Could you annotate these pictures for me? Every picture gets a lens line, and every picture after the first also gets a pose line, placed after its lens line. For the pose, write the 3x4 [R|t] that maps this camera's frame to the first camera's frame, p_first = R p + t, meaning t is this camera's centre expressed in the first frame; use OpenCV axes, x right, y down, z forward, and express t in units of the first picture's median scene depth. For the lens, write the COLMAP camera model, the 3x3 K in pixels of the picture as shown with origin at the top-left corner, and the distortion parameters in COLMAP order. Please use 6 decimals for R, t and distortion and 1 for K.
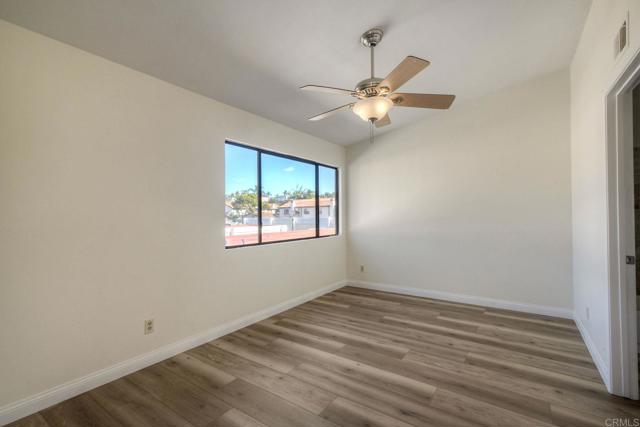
lens RADIAL K [[290.6, 0, 314.5], [0, 290.6, 213.6], [0, 0, 1]] dist [0.009738, 0.001813]
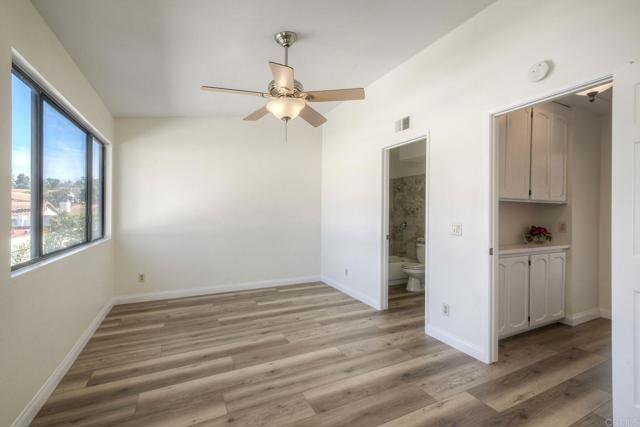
lens RADIAL K [[290.6, 0, 319.6], [0, 290.6, 215.3], [0, 0, 1]] dist [0.009738, 0.001813]
pose [[0.474008, 0.001126, 0.880520, -0.487236], [-0.017795, 0.999807, 0.008301, 0.003542], [-0.880341, -0.019603, 0.473937, 0.303368]]
